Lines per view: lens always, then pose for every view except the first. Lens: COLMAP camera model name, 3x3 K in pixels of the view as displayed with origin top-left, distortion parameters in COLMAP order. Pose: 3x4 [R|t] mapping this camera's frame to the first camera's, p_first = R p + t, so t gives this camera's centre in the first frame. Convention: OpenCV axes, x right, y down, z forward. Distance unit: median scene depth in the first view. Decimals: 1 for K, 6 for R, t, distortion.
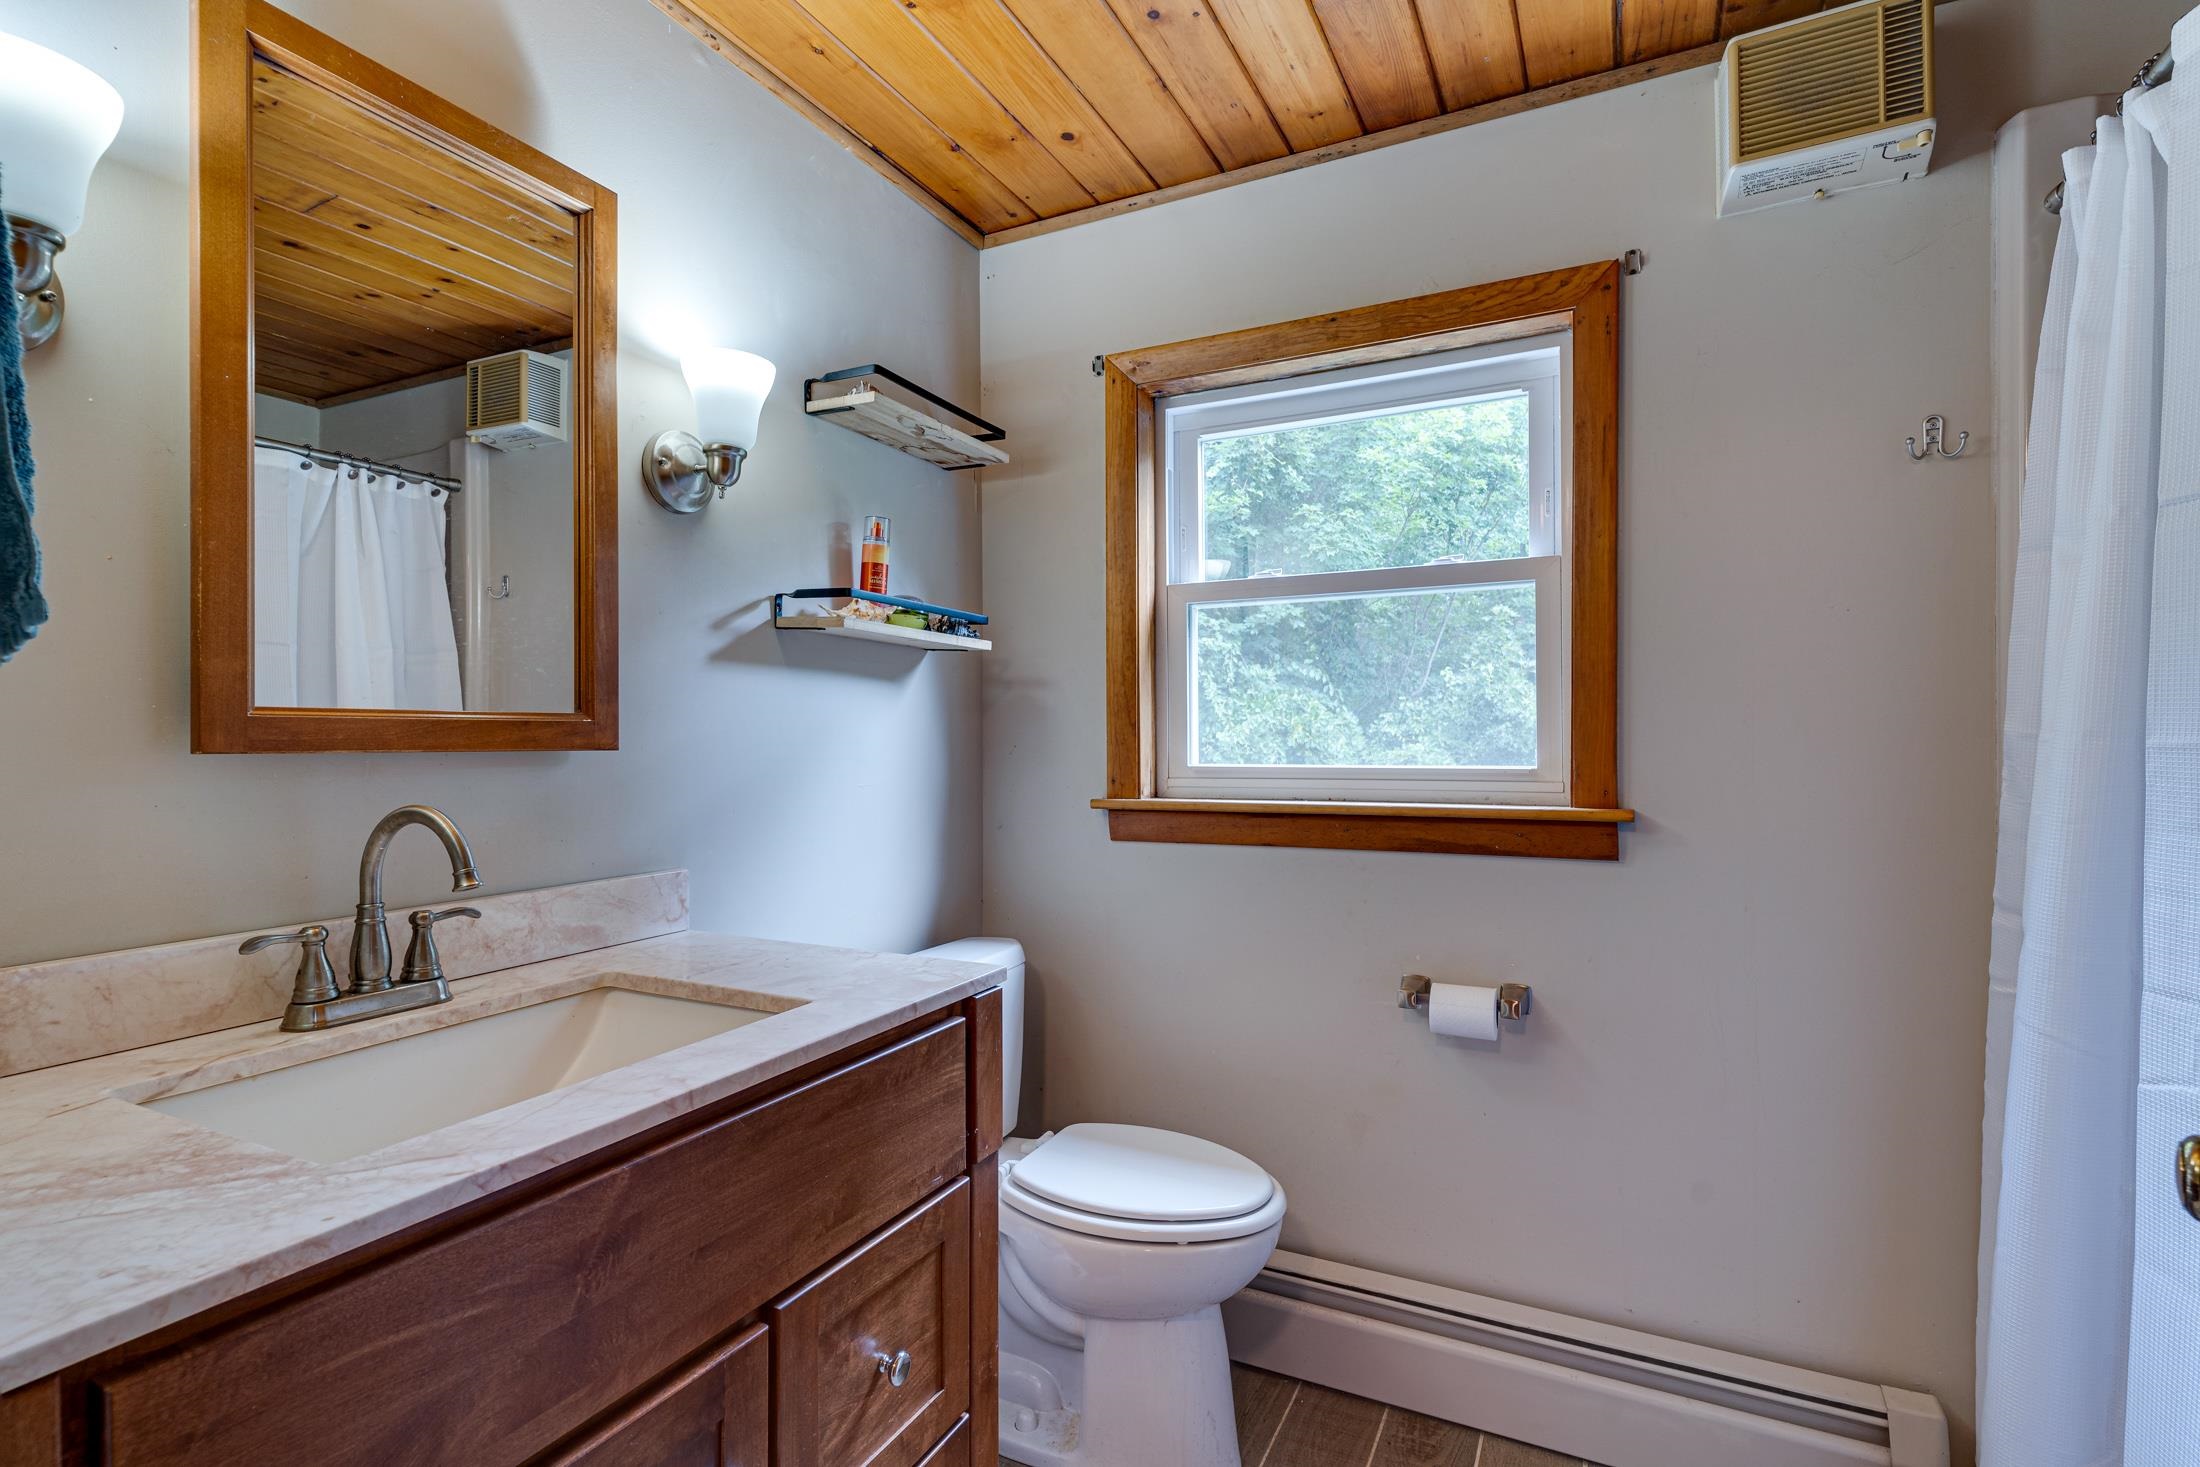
lens RADIAL K [[1044.8, 0, 1098.7], [0, 1044.8, 740.0], [0, 0, 1]] dist [0.002814, -0.001465]
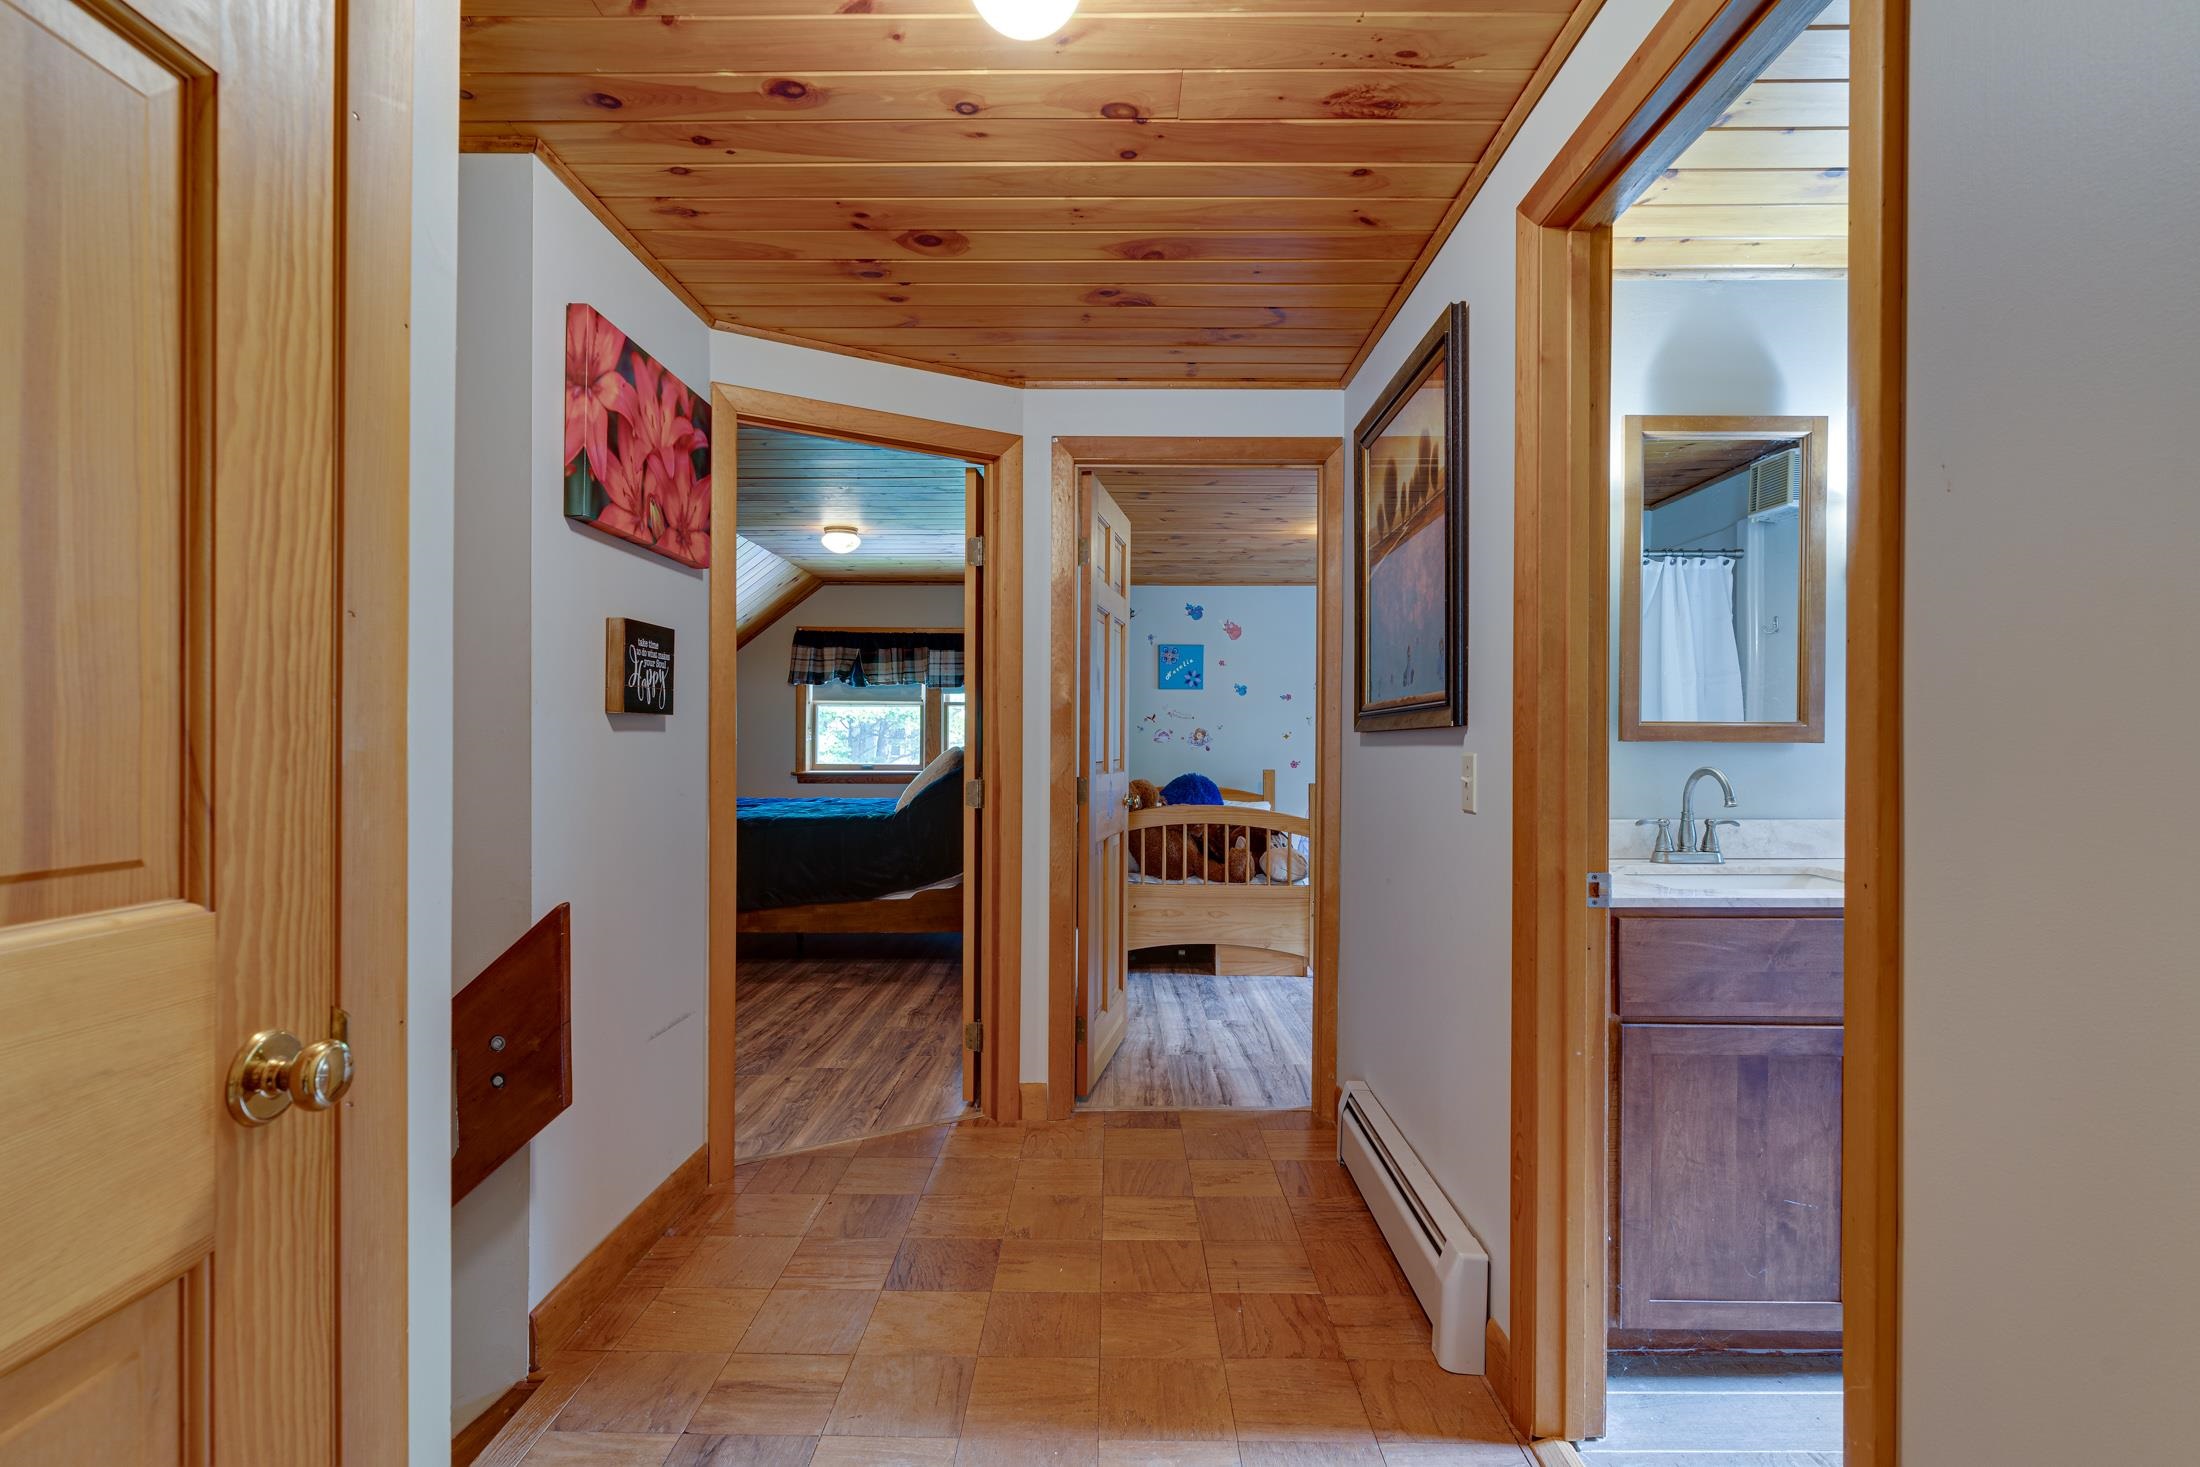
lens RADIAL K [[1044.8, 0, 1098.7], [0, 1044.8, 740.0], [0, 0, 1]] dist [0.002814, -0.001465]
pose [[0.444917, 0.011895, -0.895493, 0.559964], [-0.006588, 0.999928, 0.010009, -0.004407], [0.895548, 0.001447, 0.444963, -0.846753]]
